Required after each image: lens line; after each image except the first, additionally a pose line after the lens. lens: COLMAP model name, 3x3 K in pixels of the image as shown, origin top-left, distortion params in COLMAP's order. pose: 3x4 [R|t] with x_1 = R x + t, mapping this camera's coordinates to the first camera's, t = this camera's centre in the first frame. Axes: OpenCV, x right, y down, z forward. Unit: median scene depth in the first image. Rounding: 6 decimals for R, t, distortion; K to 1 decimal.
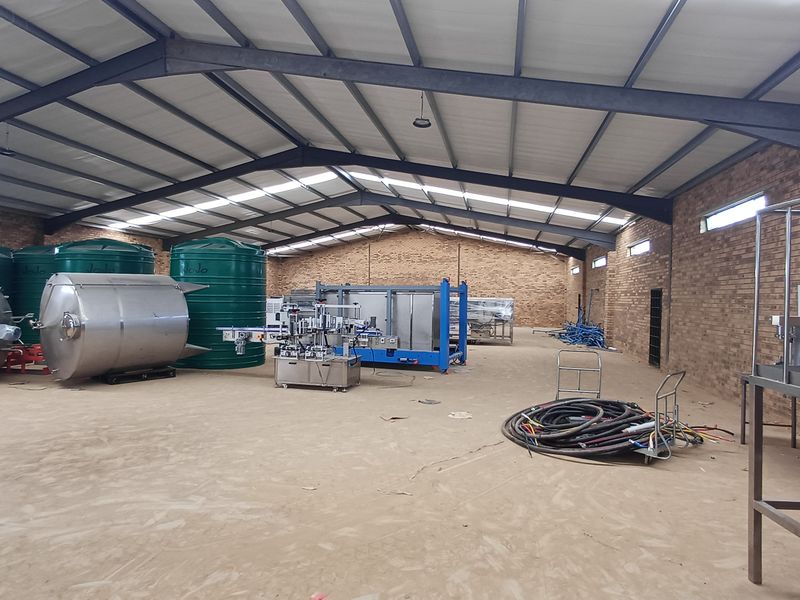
lens RADIAL K [[477.8, 0, 398.4], [0, 477.8, 299.8], [0, 0, 1]] dist [-0.001265, -0.002952]
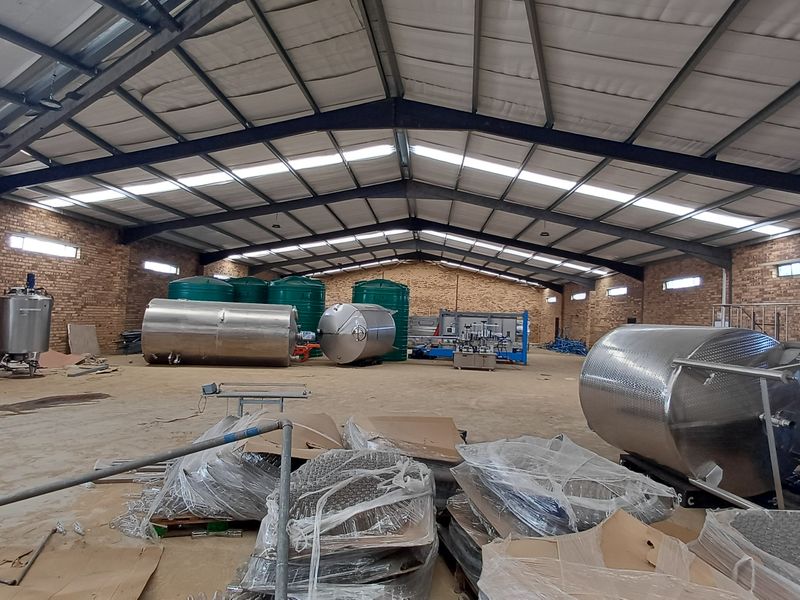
lens RADIAL K [[477.8, 0, 401.9], [0, 477.8, 300.5], [0, 0, 1]] dist [-0.001265, -0.002952]
pose [[0.988371, 0.029643, 0.149144, -0.674998], [-0.024865, 0.999119, -0.033798, -0.010537], [-0.150014, 0.029696, 0.988238, -0.712061]]
